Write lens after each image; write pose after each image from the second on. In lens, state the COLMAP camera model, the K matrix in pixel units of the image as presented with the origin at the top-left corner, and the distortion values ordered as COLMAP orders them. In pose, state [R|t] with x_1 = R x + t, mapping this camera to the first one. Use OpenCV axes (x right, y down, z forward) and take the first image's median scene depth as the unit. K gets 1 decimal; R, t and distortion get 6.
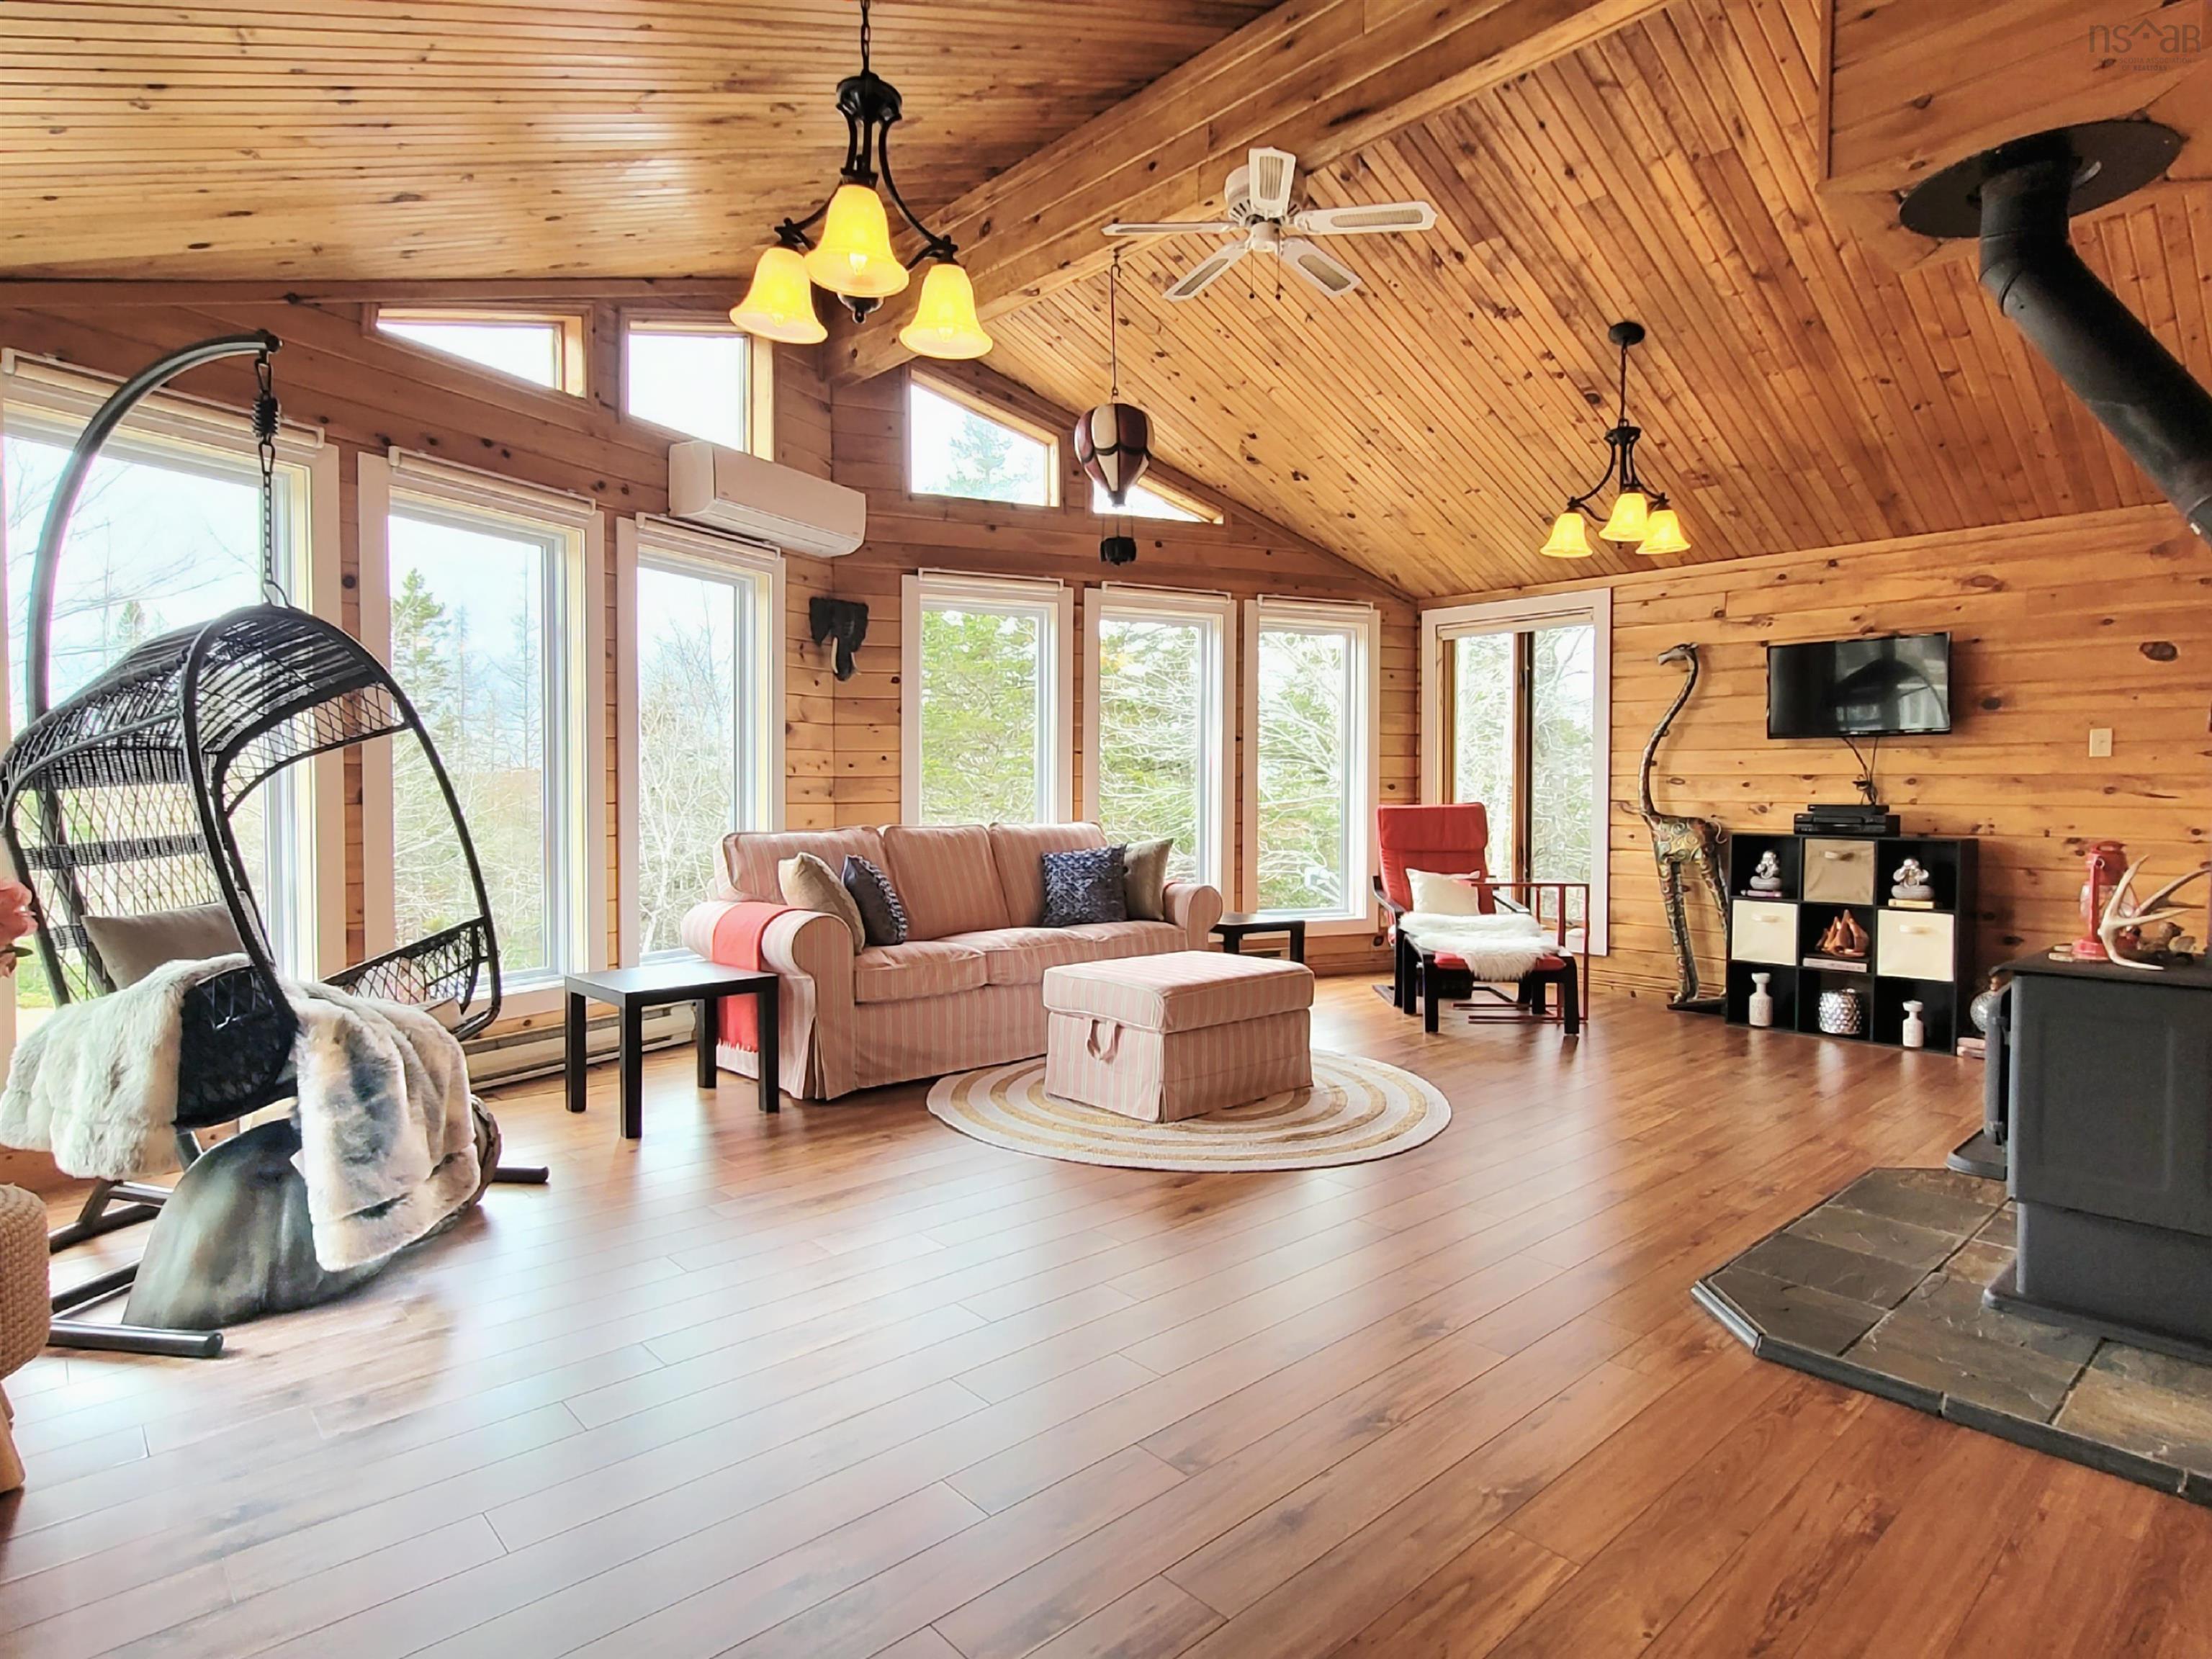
lens RADIAL K [[1202.3, 0, 1106.0], [0, 1202.3, 829.5], [0, 0, 1]] dist [0.001535, 0.000702]
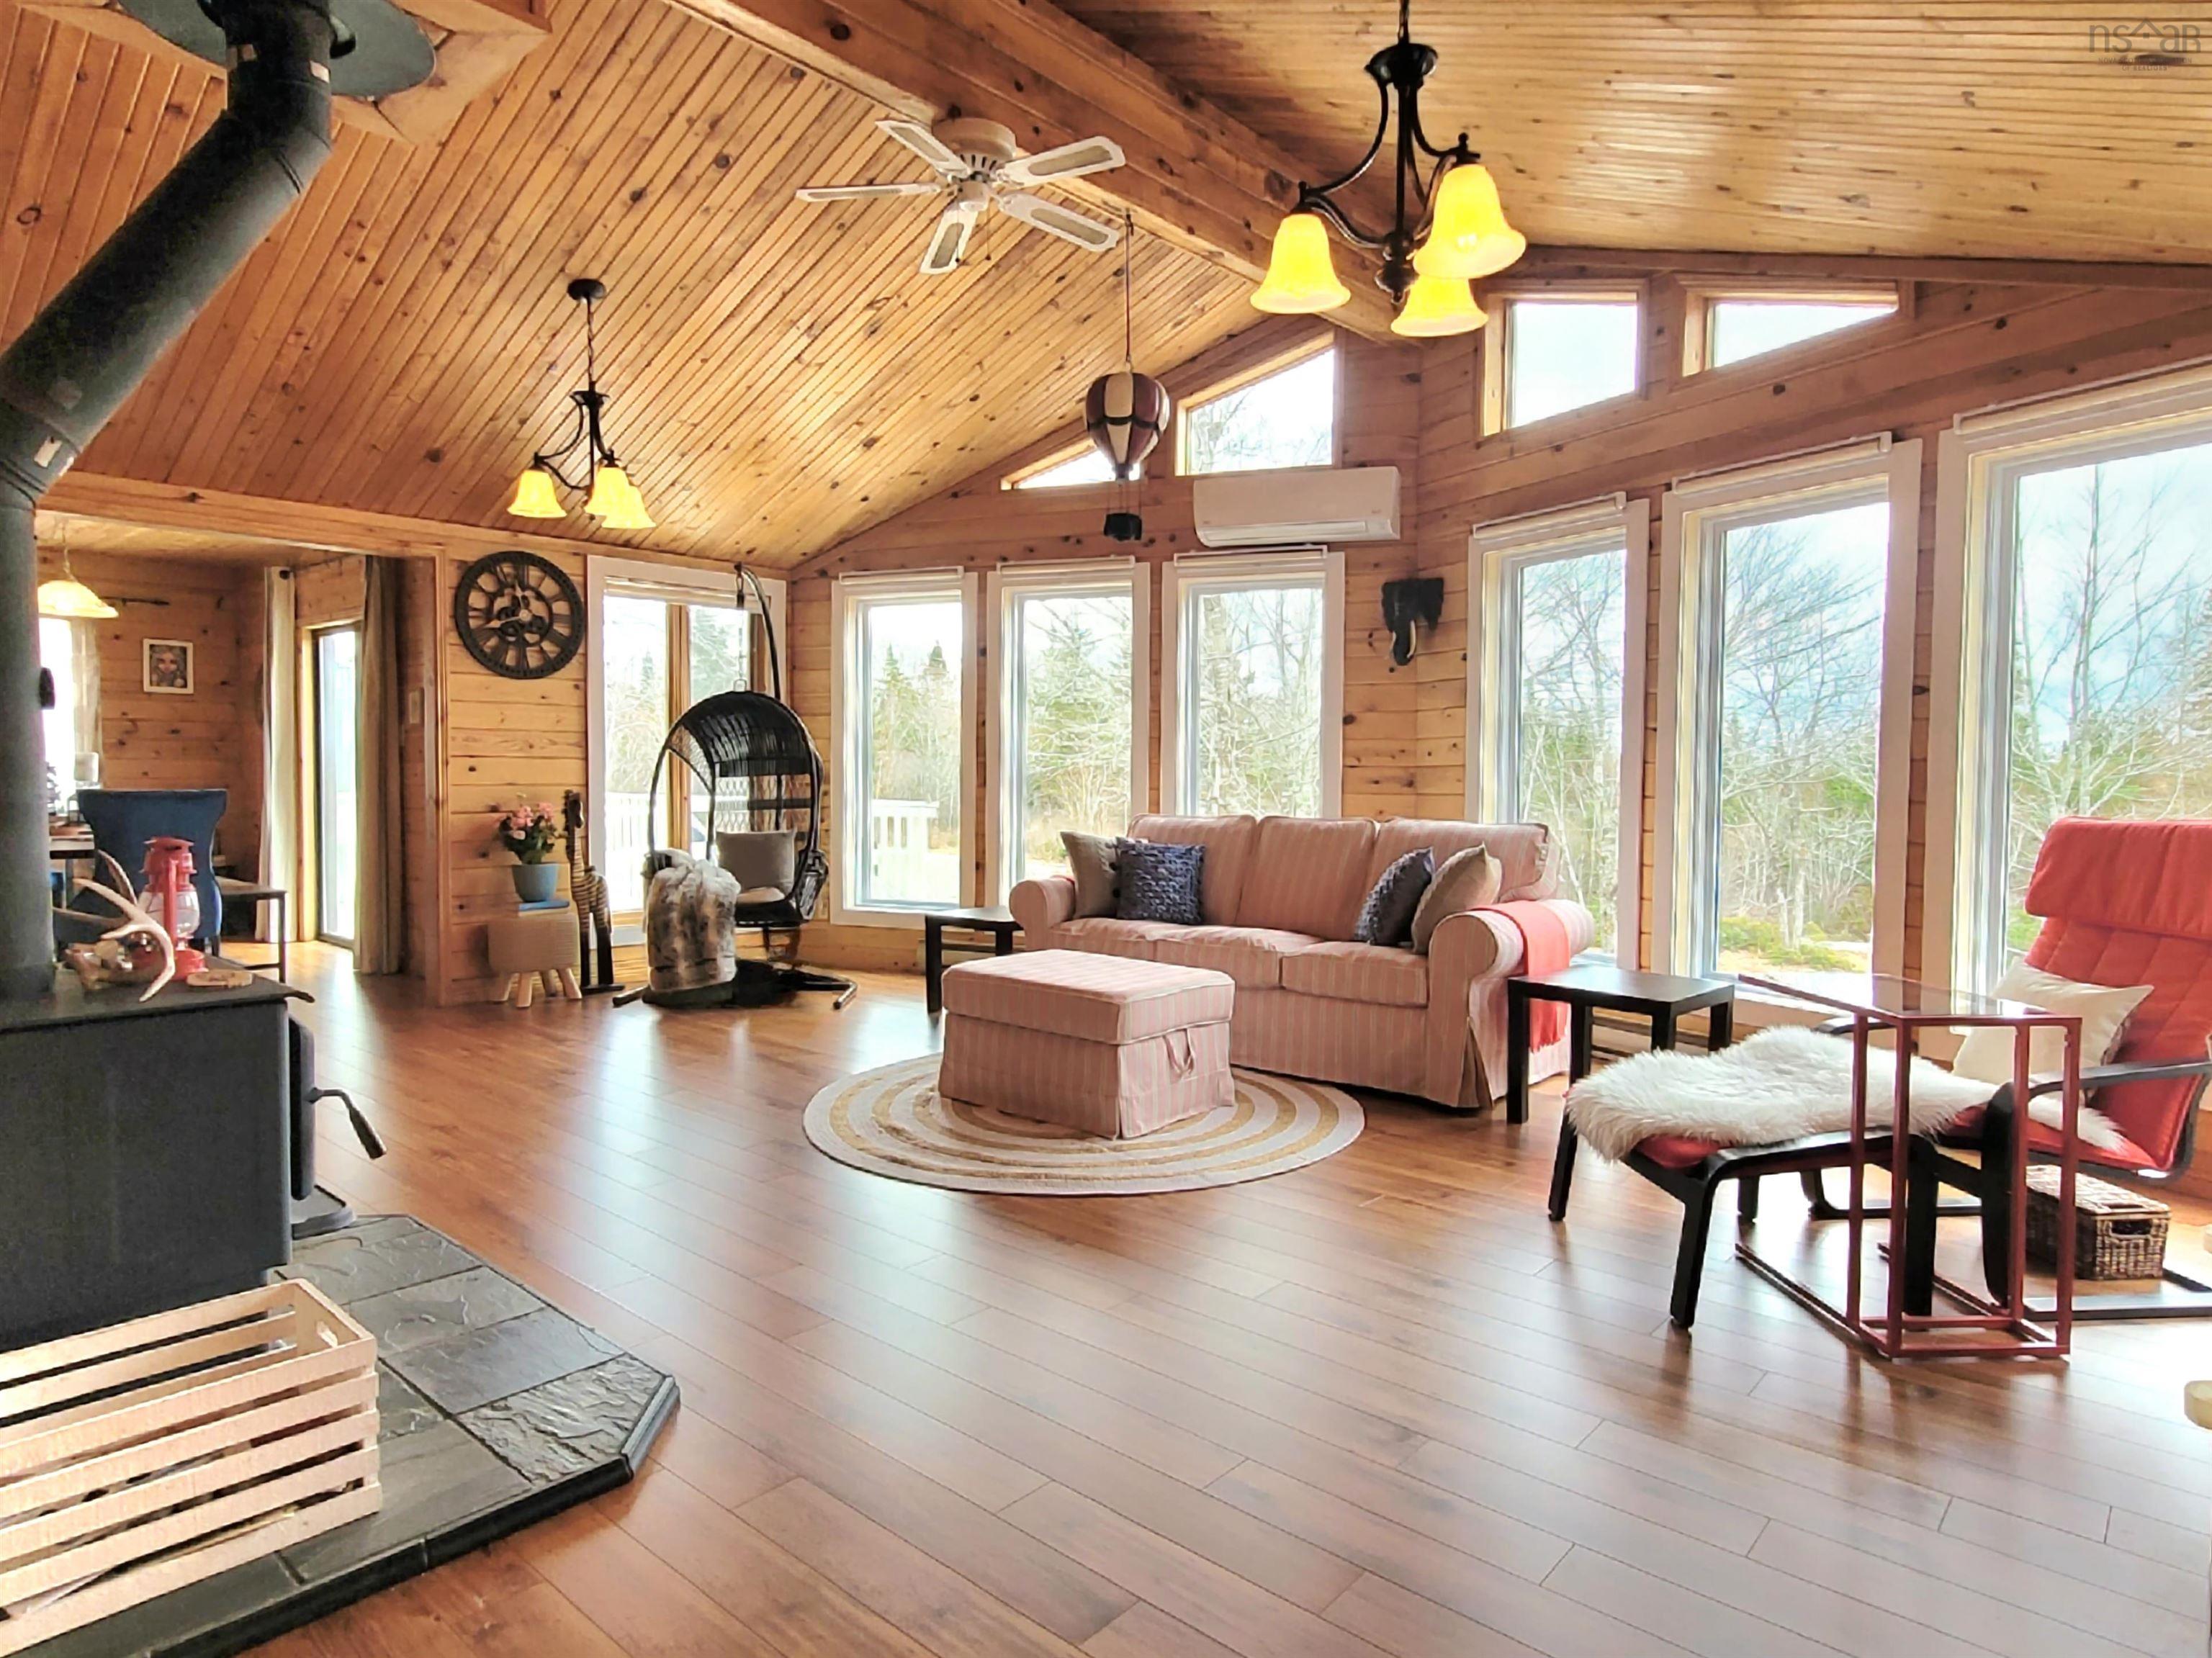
lens RADIAL K [[1270.6, 0, 1106.8], [0, 1270.6, 824.7], [0, 0, 1]] dist [0.002420, 0.001112]
pose [[0.107895, 0.033188, -0.993608, 0.820626], [-0.039897, 0.998782, 0.029028, -0.019667], [0.993361, 0.036510, 0.109088, 0.721141]]
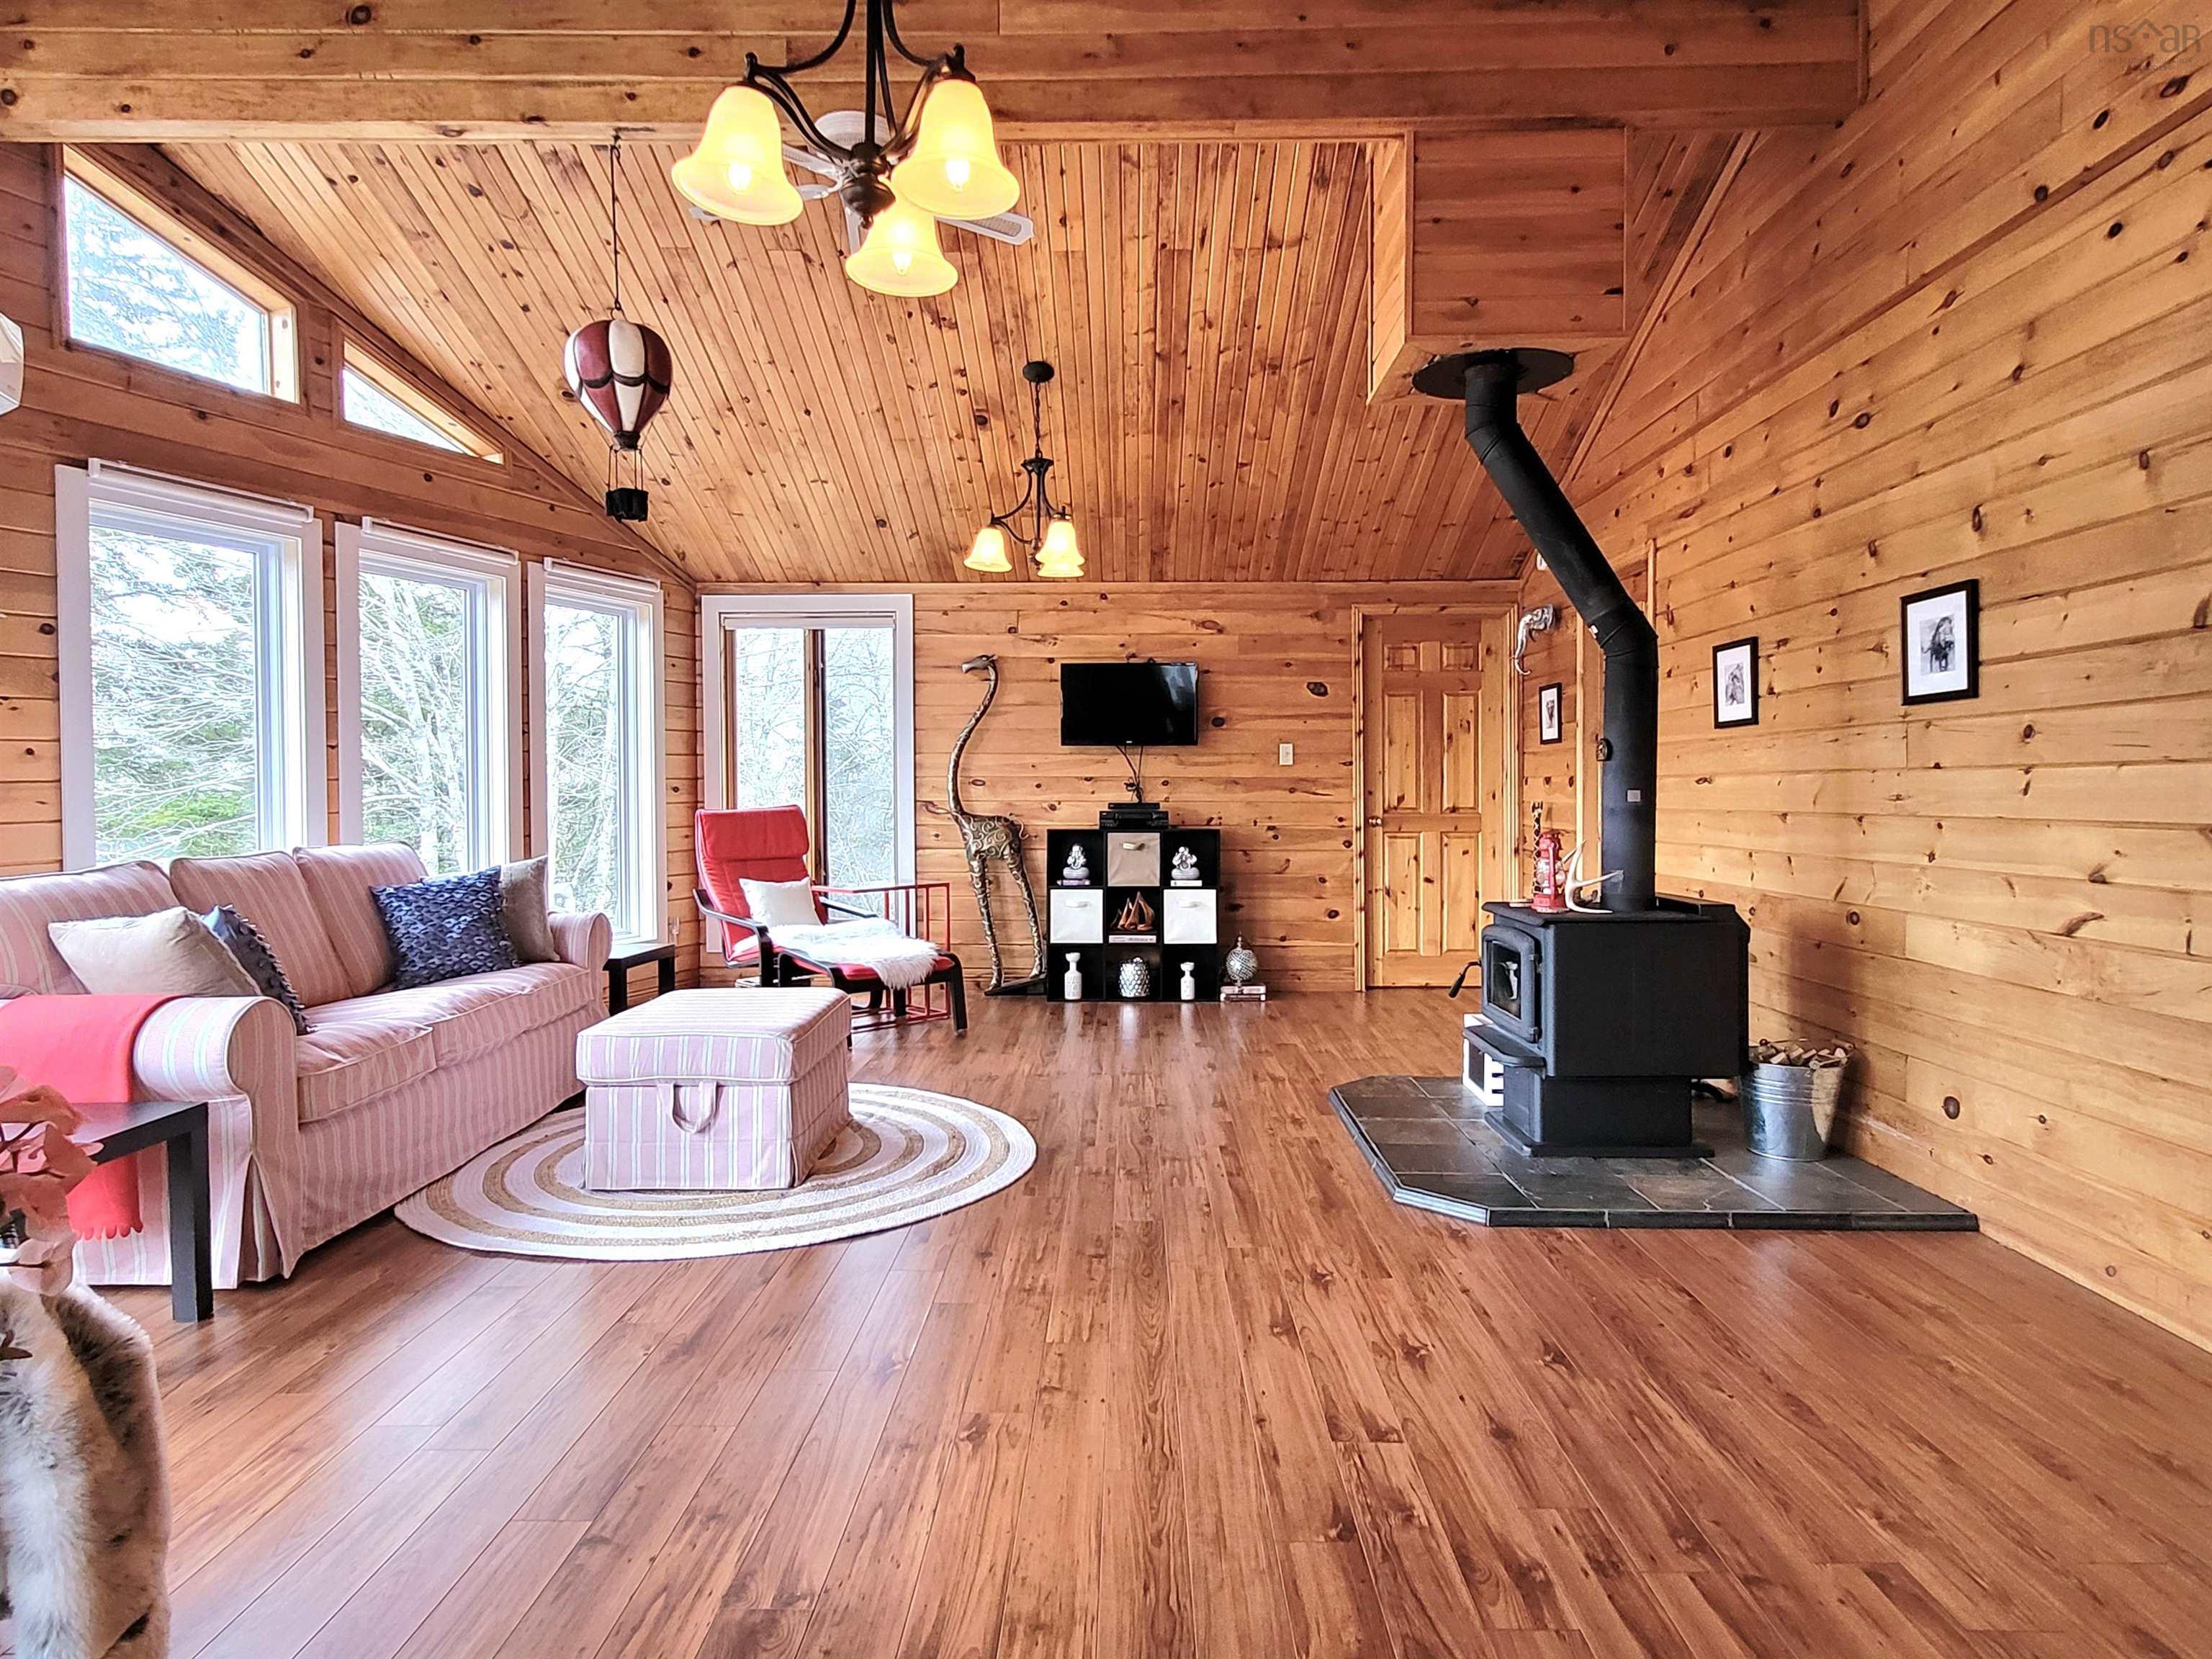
lens RADIAL K [[1311.9, 0, 1112.3], [0, 1311.9, 815.3], [0, 0, 1]] dist [0.009542, 0.001794]
pose [[0.682088, -0.022022, 0.730938, -0.340712], [0.028595, 0.999585, 0.003431, -0.013441], [-0.730711, 0.018561, 0.682435, 0.132101]]
